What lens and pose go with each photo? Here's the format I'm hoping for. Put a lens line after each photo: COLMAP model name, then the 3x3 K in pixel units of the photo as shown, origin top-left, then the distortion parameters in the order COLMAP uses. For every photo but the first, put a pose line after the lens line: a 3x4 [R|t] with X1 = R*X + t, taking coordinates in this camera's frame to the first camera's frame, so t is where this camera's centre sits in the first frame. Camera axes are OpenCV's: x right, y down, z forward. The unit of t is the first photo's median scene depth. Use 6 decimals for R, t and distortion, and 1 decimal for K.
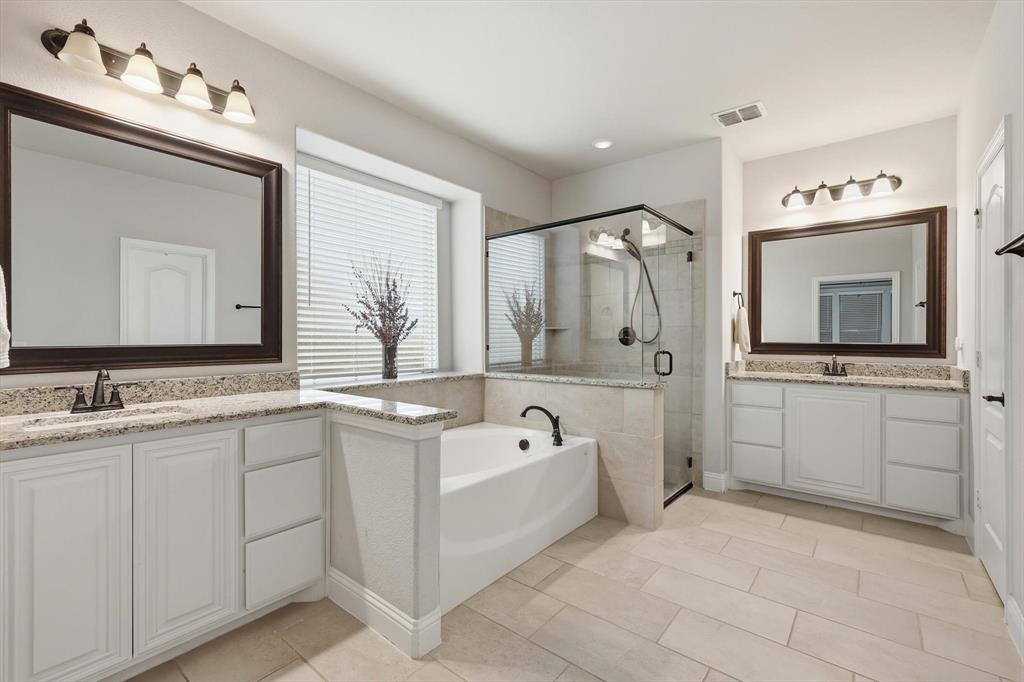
lens RADIAL K [[448.4, 0, 513.1], [0, 448.4, 337.6], [0, 0, 1]] dist [0.001348, 0.000325]
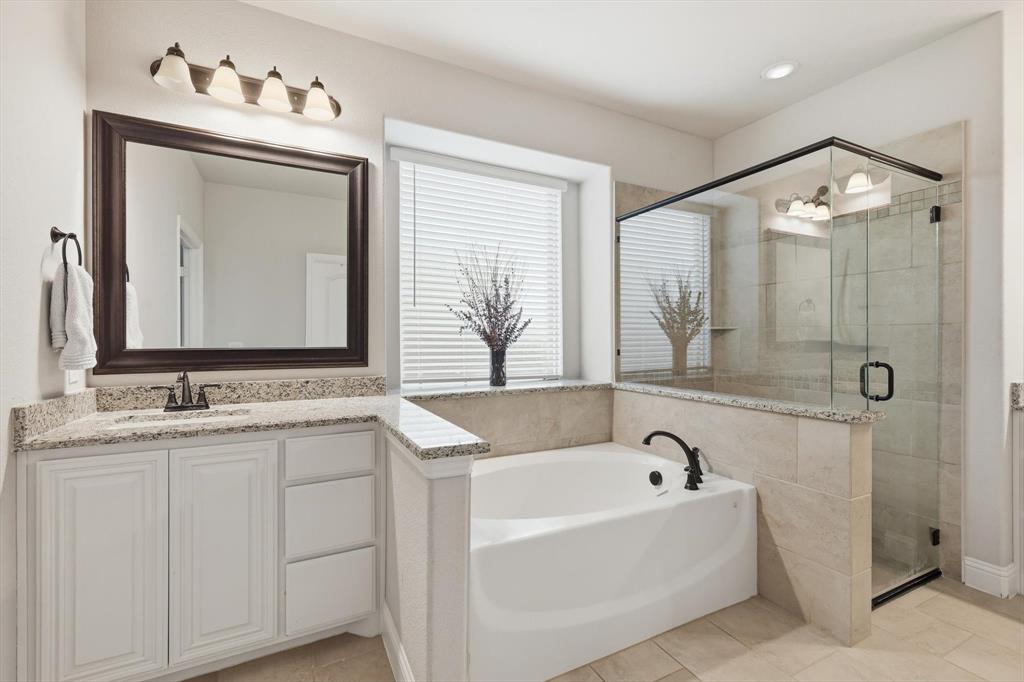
lens RADIAL K [[448.4, 0, 513.1], [0, 448.4, 337.6], [0, 0, 1]] dist [0.001348, 0.000325]
pose [[0.914082, 0.001588, -0.405526, 0.124719], [-0.001564, 0.999999, 0.000390, -0.005679], [0.405526, 0.000278, 0.914083, 0.206695]]
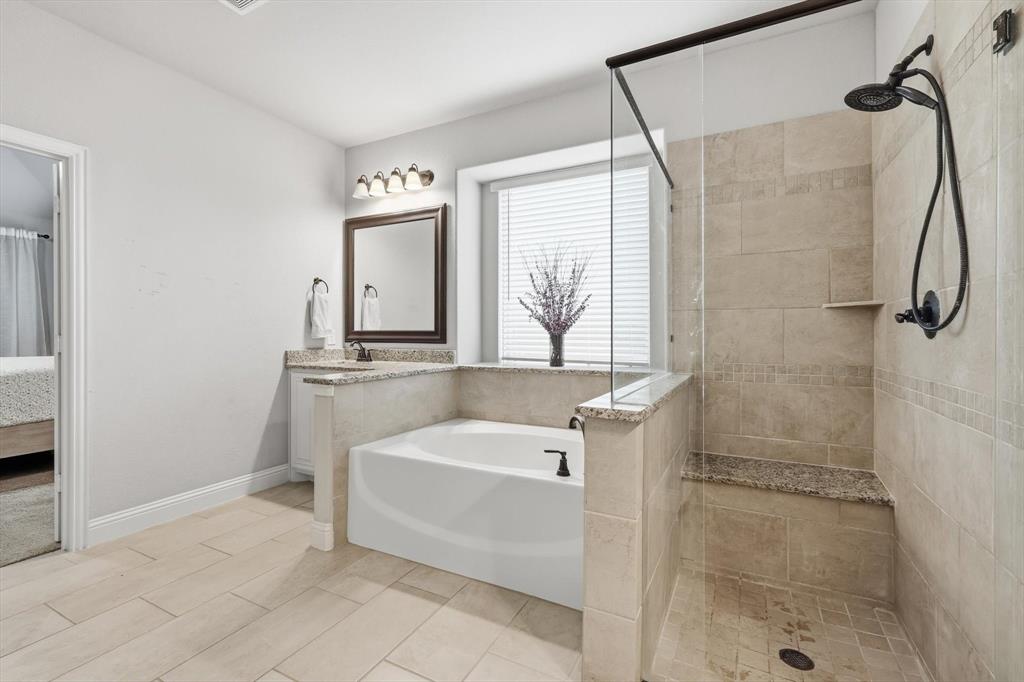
lens RADIAL K [[448.4, 0, 513.1], [0, 448.4, 337.6], [0, 0, 1]] dist [0.001348, 0.000325]
pose [[0.198886, 0.008290, -0.979988, 0.740928], [-0.003788, 0.999963, 0.007690, 0.019771], [0.980015, 0.002182, 0.198910, 0.756614]]
